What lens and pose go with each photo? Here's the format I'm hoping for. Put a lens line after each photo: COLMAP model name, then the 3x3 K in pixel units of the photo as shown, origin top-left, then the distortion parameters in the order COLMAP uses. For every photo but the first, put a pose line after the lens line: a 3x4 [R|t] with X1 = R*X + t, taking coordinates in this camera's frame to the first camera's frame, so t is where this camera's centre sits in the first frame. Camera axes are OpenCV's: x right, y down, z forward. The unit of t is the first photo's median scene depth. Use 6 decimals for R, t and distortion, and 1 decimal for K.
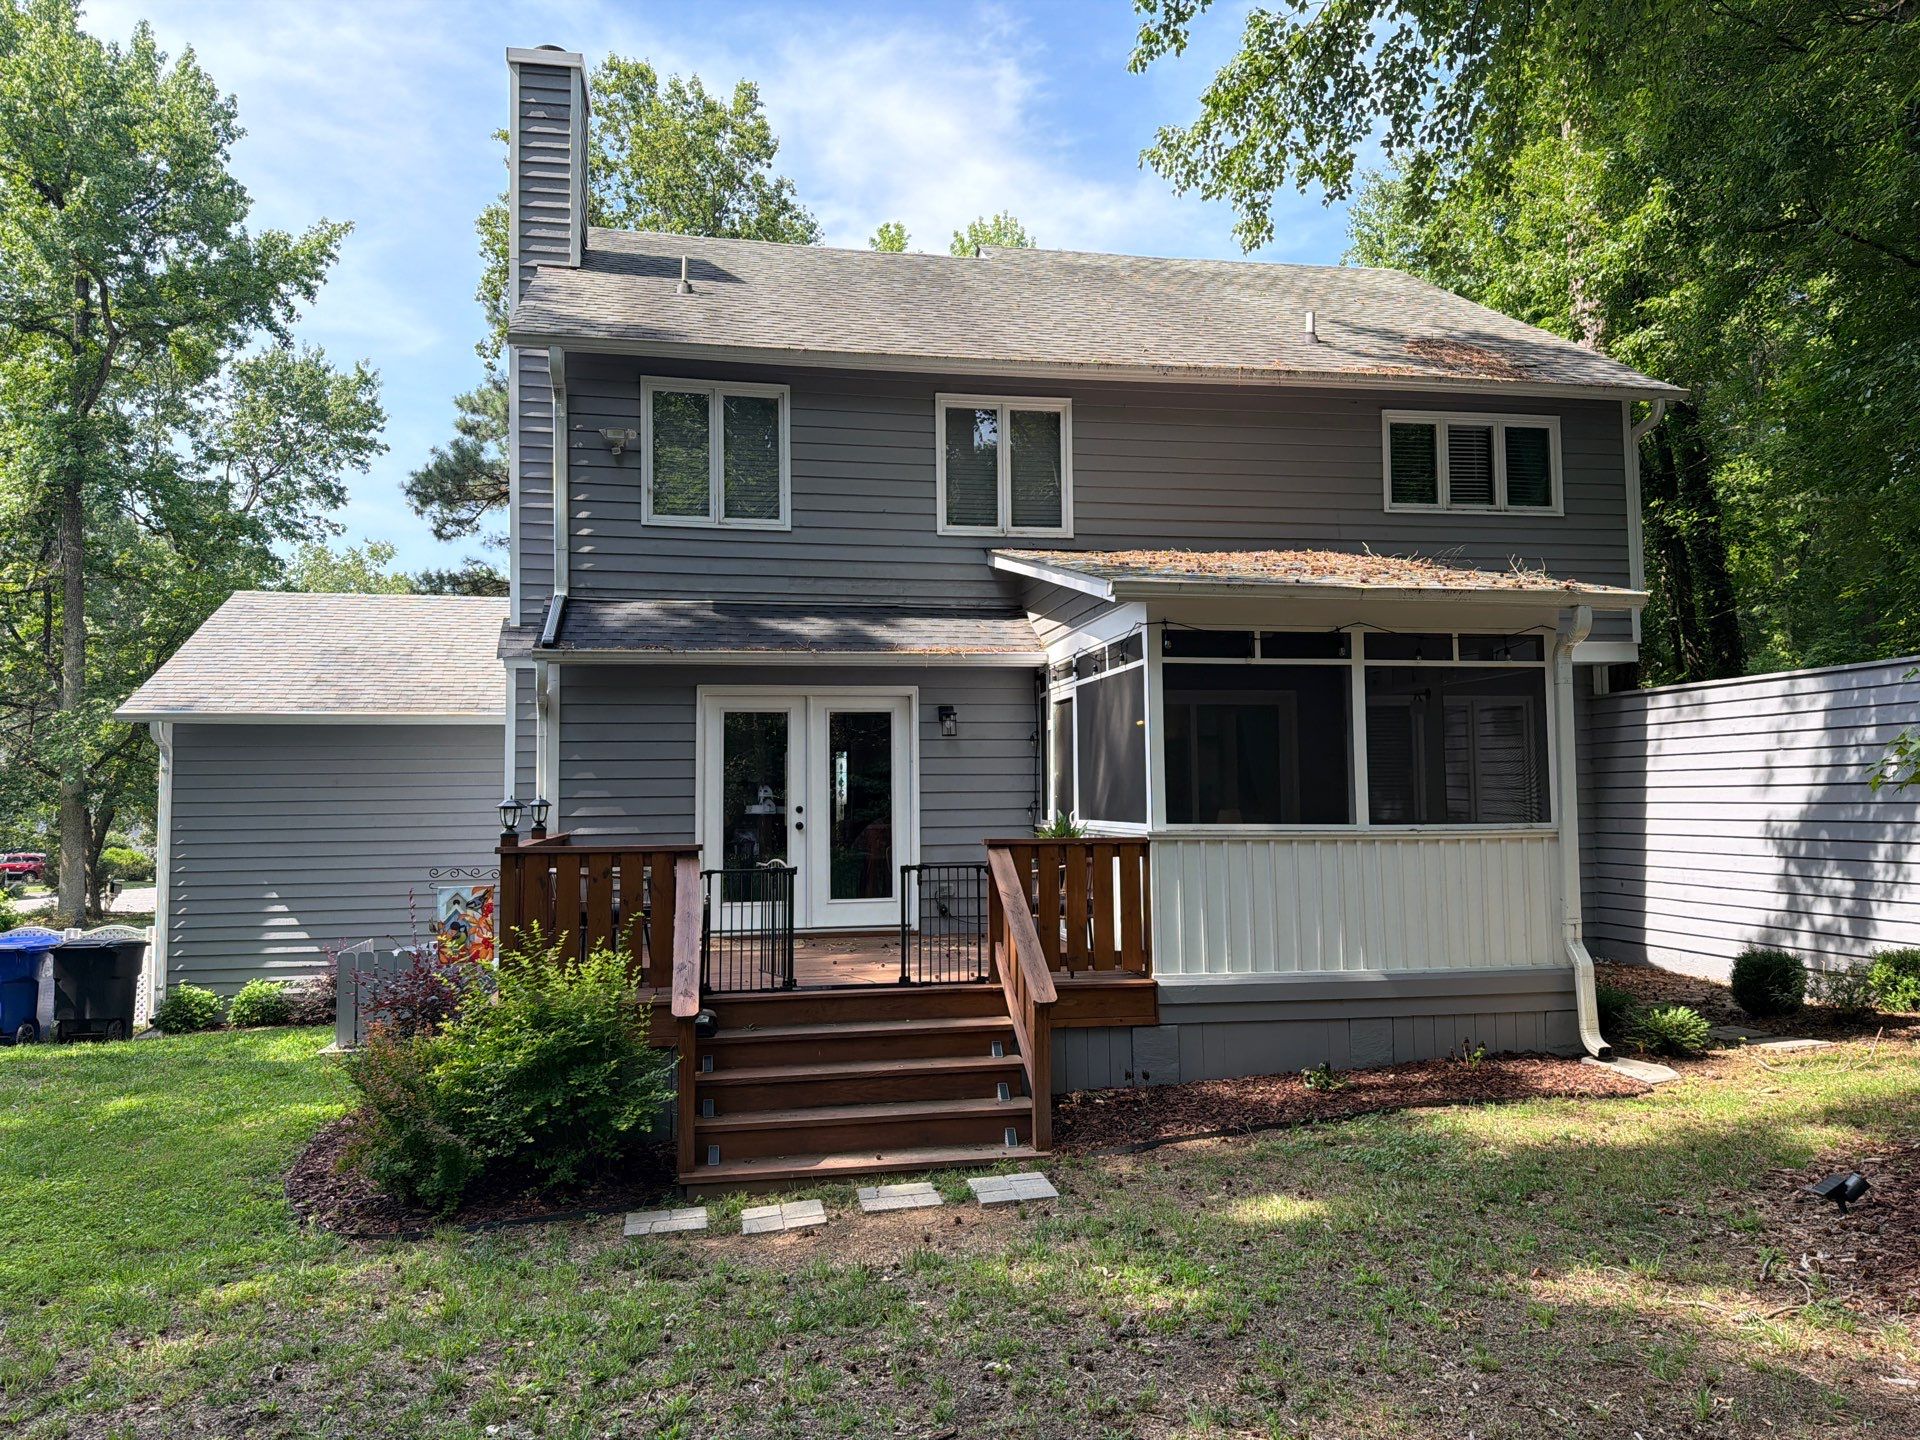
lens RADIAL K [[1590.2, 0, 919.4], [0, 1590.2, 604.7], [0, 0, 1]] dist [0.123195, 0.000259]
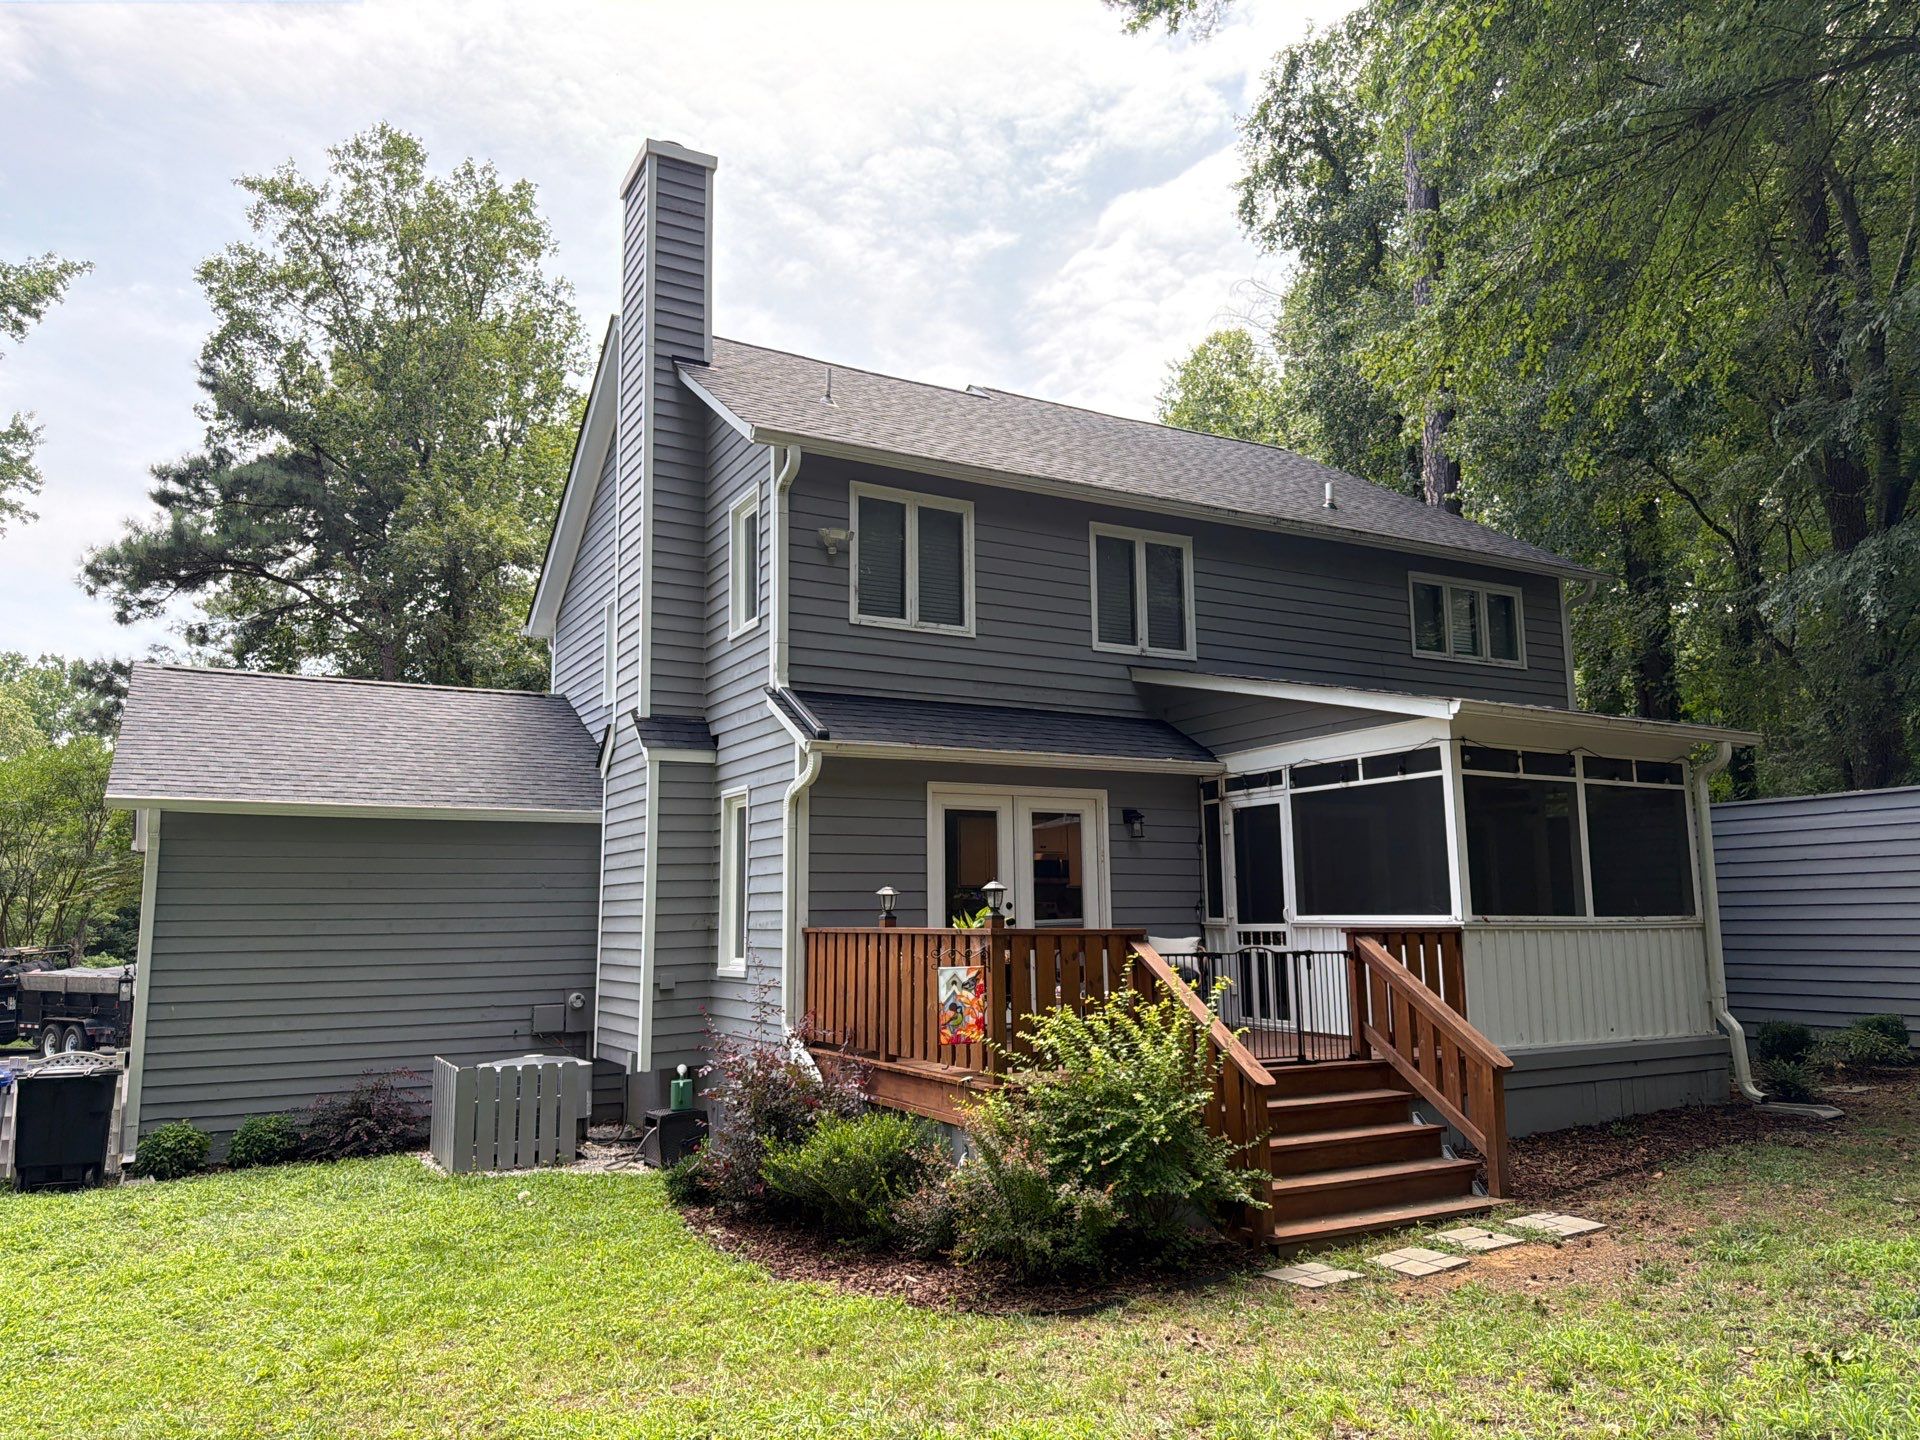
lens RADIAL K [[1590.2, 0, 919.4], [0, 1590.2, 604.7], [0, 0, 1]] dist [0.123195, 0.000259]
pose [[0.936061, 0.069174, 0.344970, -0.483832], [-0.041119, 0.995272, -0.087999, 0.025872], [-0.349426, 0.068188, 0.934479, 0.030708]]
